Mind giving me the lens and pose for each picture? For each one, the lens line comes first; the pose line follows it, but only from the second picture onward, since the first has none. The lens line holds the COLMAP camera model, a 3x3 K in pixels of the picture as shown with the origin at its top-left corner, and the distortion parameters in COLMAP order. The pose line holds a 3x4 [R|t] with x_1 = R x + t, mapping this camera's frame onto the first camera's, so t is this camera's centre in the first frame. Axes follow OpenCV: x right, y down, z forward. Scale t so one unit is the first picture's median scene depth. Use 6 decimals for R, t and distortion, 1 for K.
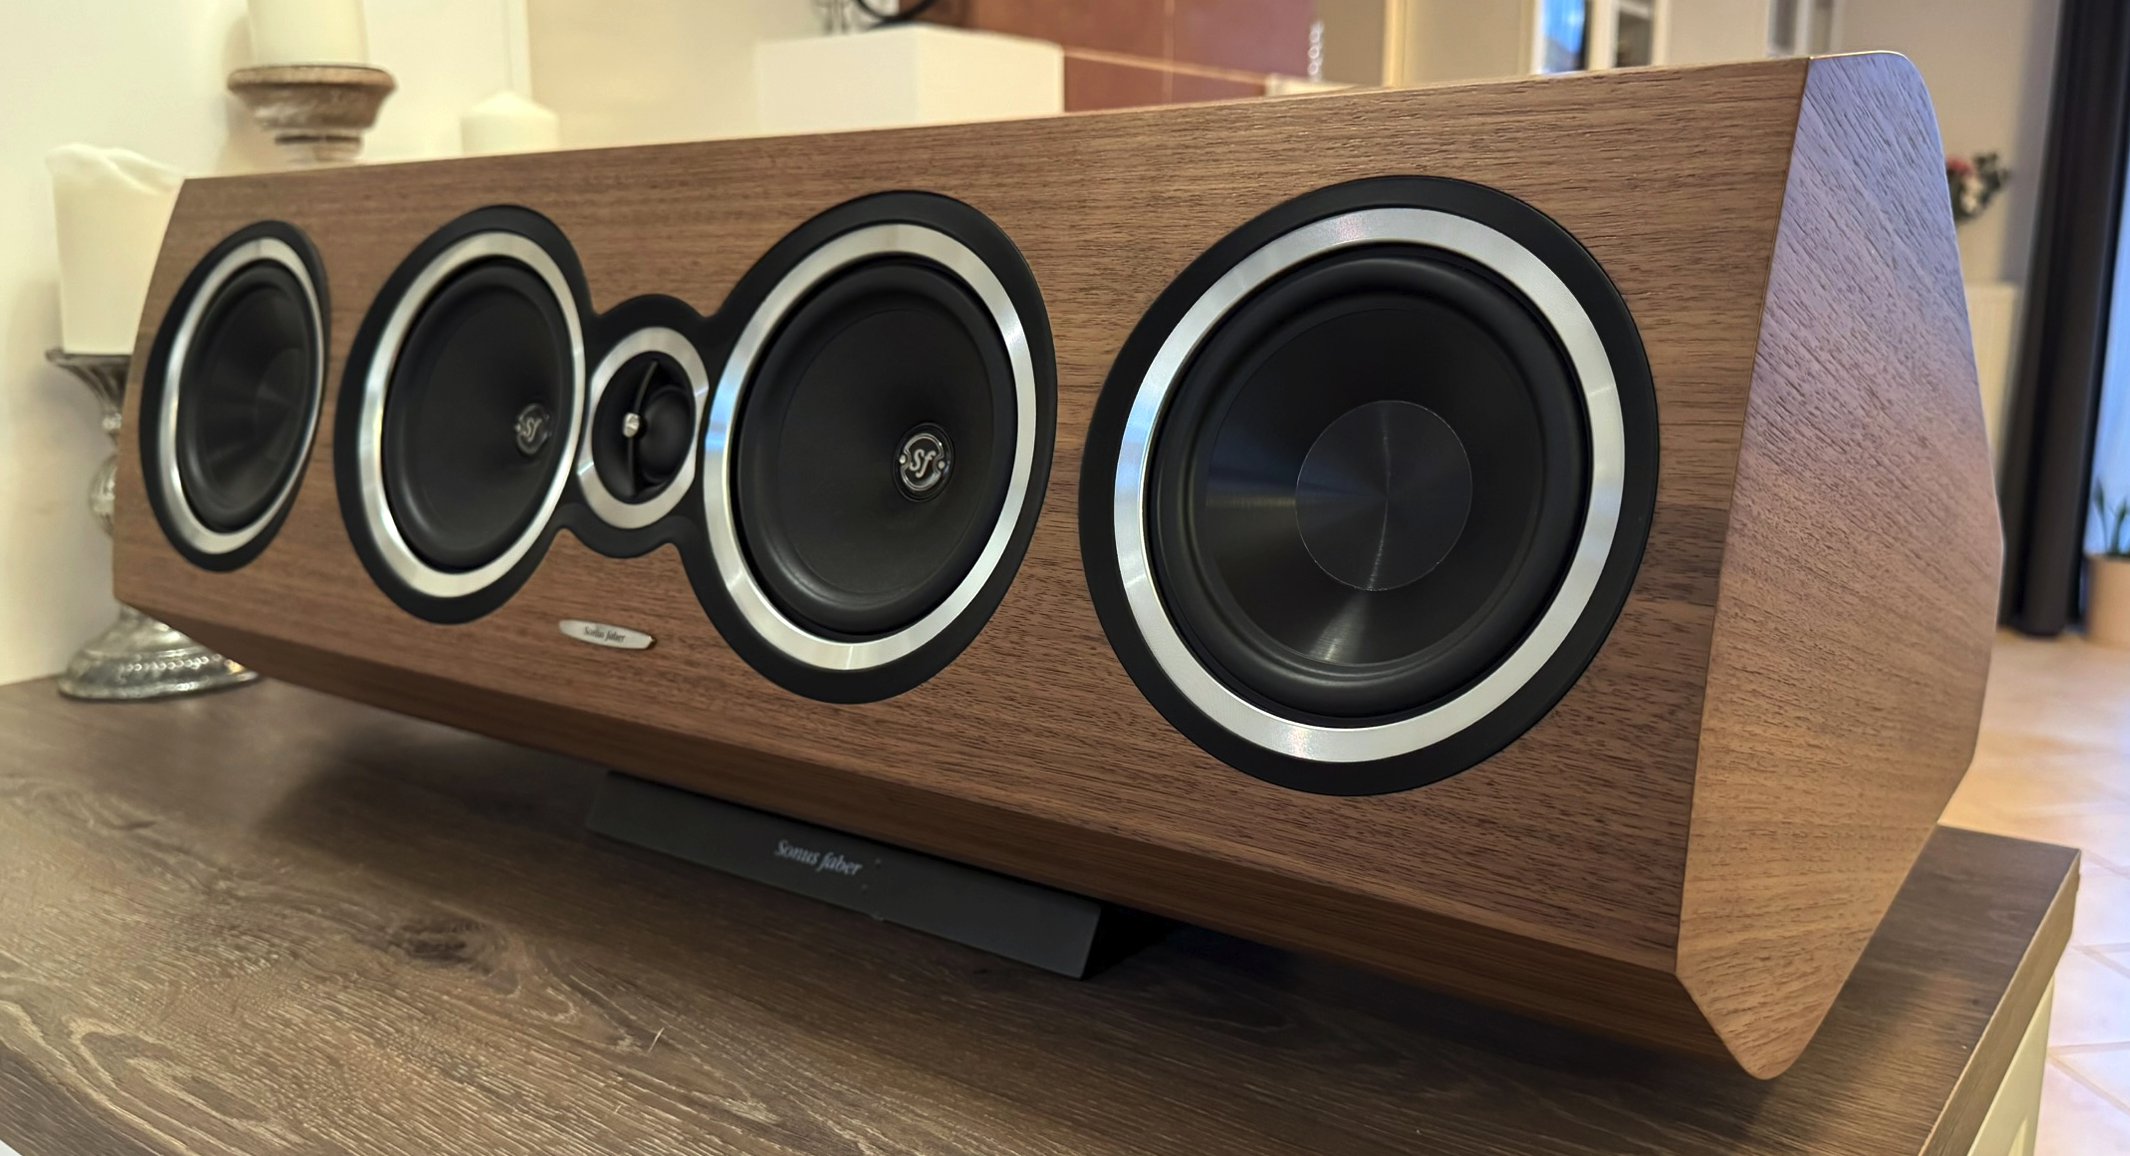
lens RADIAL K [[1617.4, 0, 1114.4], [0, 1617.4, 593.0], [0, 0, 1]] dist [0.032314, -0.070319]
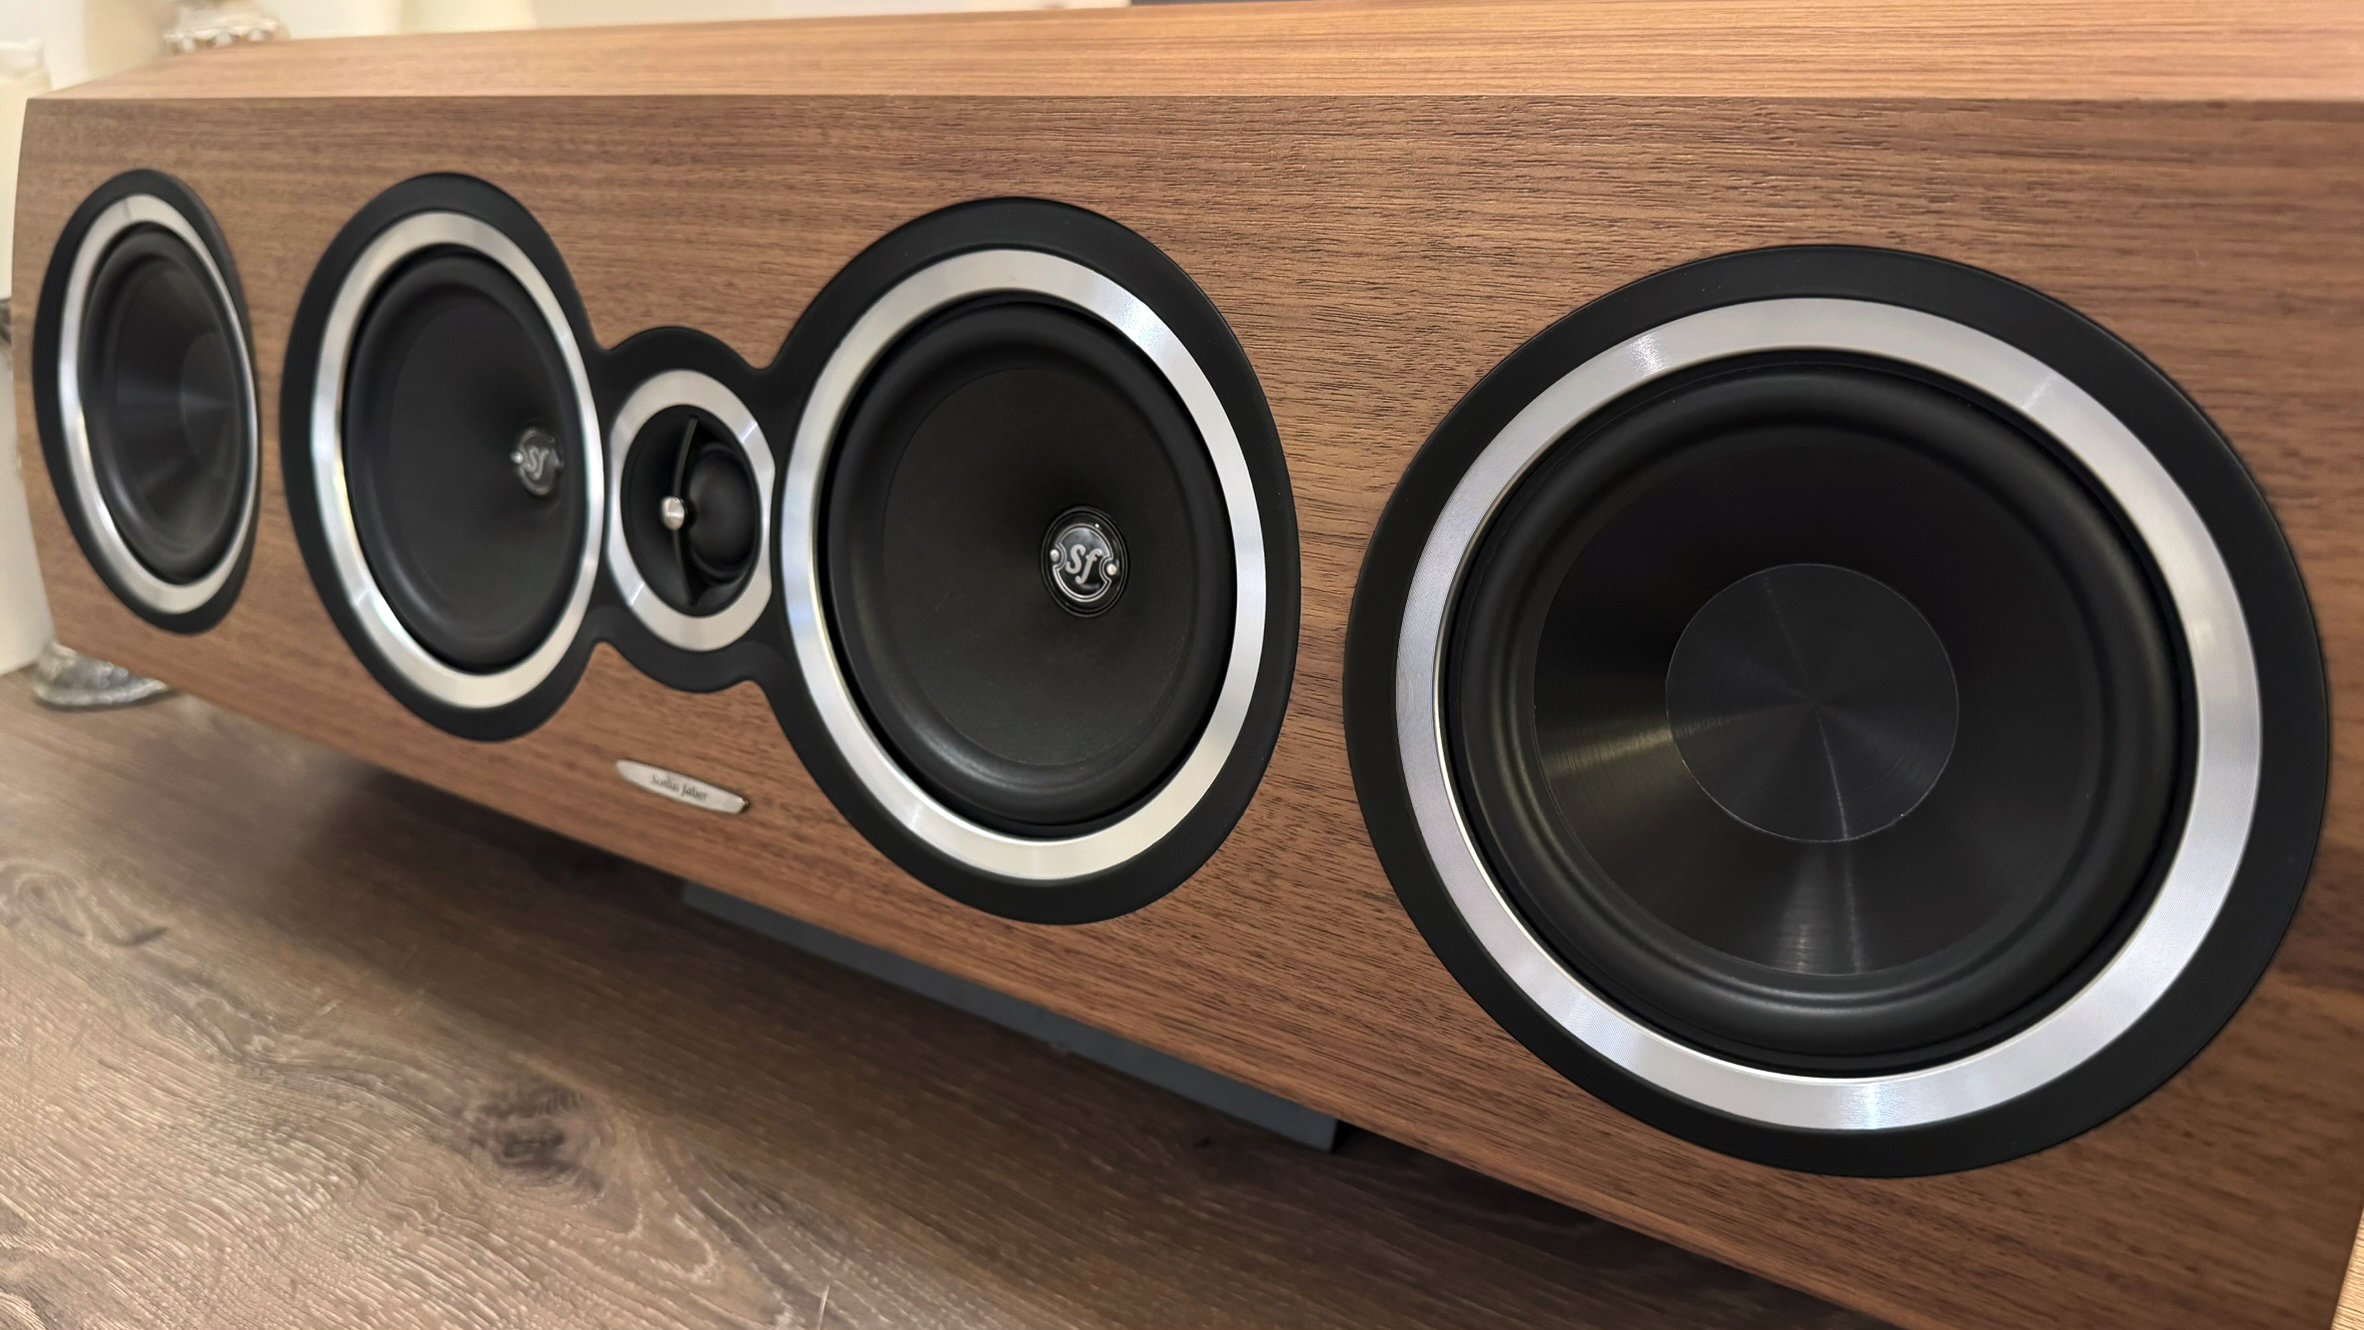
lens RADIAL K [[1666.5, 0, 1207.2], [0, 1666.5, 651.9], [0, 0, 1]] dist [-0.013314, -0.013135]
pose [[0.997056, -0.076429, 0.006121, -0.070181], [0.072949, 0.970173, 0.231179, -0.207770], [-0.023607, -0.230052, 0.972892, 0.260145]]
